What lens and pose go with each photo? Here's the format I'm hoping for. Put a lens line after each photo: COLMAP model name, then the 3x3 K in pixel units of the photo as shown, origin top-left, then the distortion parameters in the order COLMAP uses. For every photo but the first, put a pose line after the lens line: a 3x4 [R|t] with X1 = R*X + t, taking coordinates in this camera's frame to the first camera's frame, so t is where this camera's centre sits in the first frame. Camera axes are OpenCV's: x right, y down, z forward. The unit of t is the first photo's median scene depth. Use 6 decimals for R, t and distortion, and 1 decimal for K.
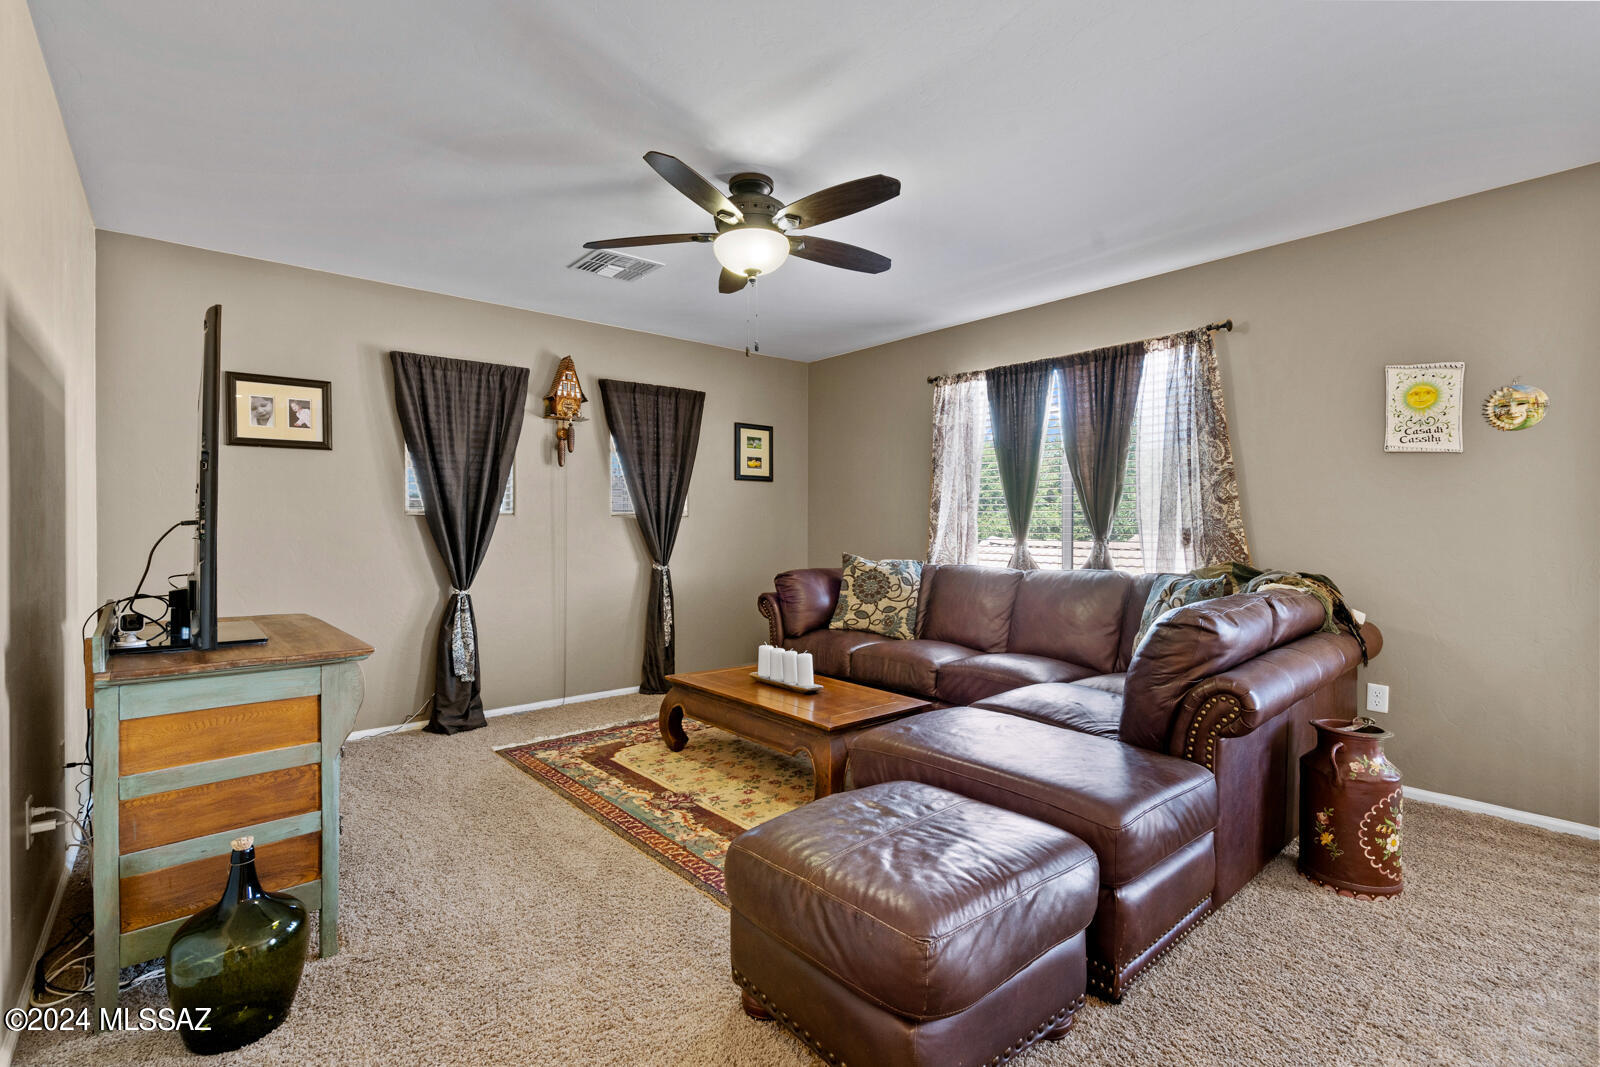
lens RADIAL K [[728.5, 0, 798.5], [0, 728.5, 533.6], [0, 0, 1]] dist [-0.005105, 0.001950]
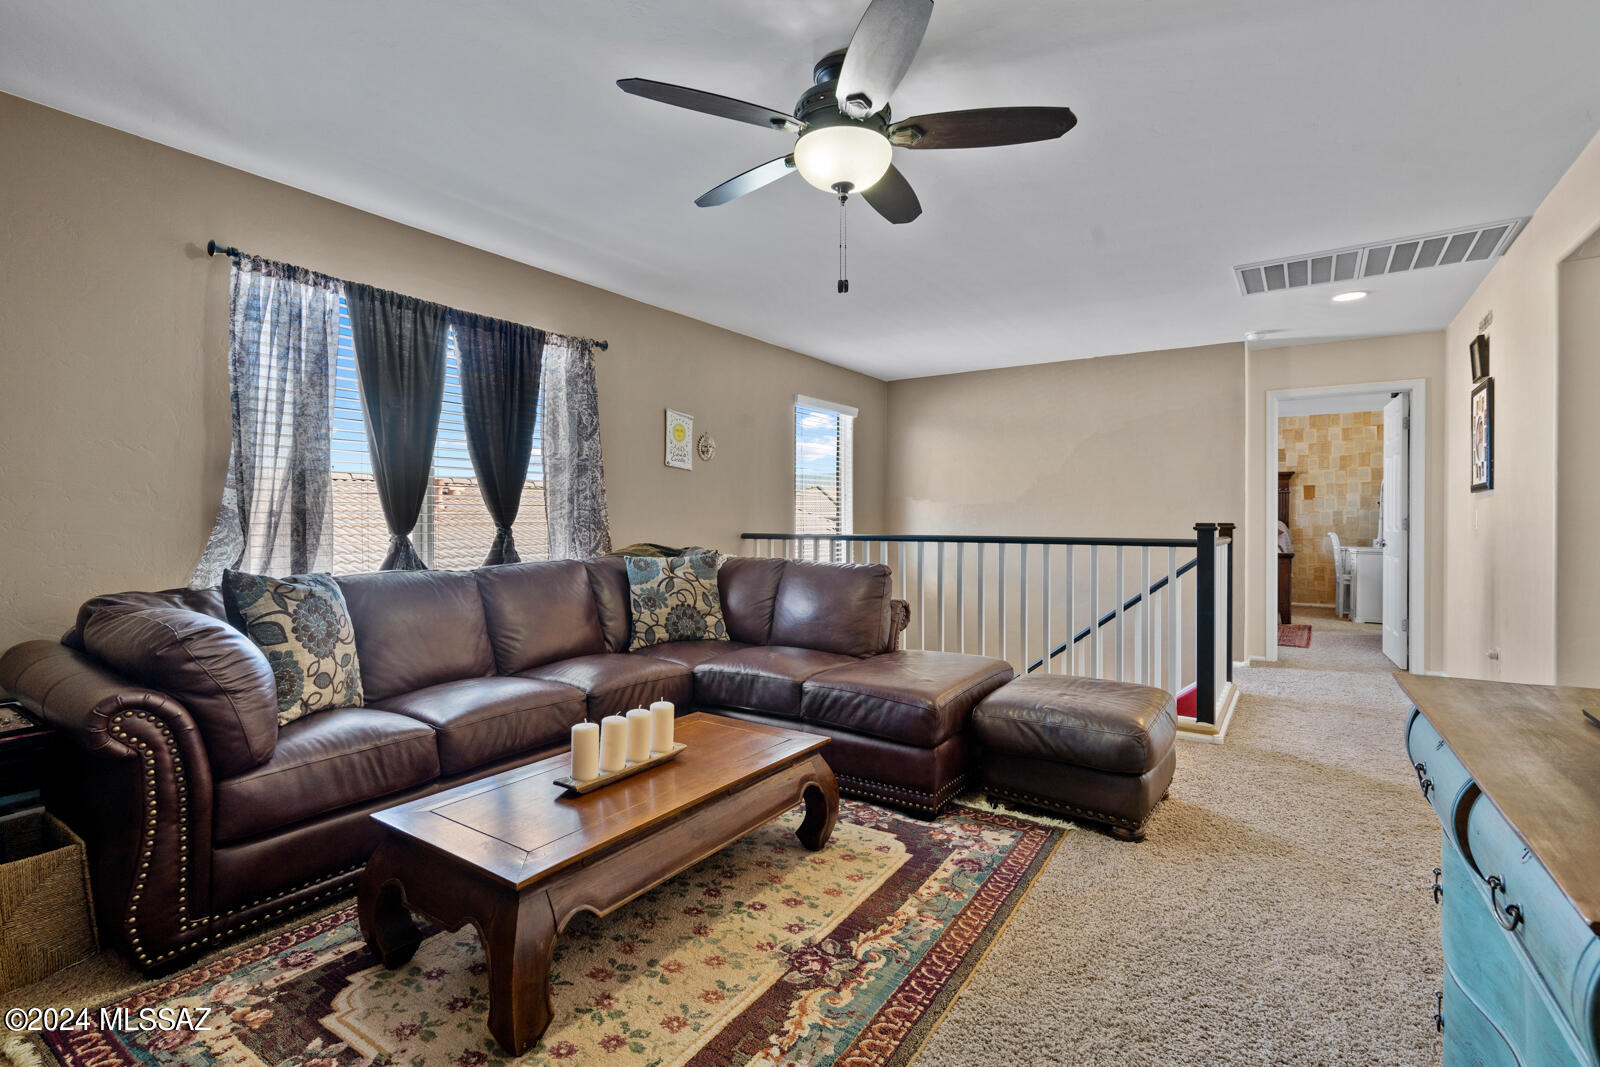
lens RADIAL K [[728.5, 0, 800.1], [0, 728.5, 520.1], [0, 0, 1]] dist [-0.005105, 0.001950]
pose [[-0.257368, -0.007539, 0.966284, -0.728041], [0.007699, 0.999922, 0.009852, -0.011710], [-0.966283, 0.009975, -0.257290, 1.127878]]
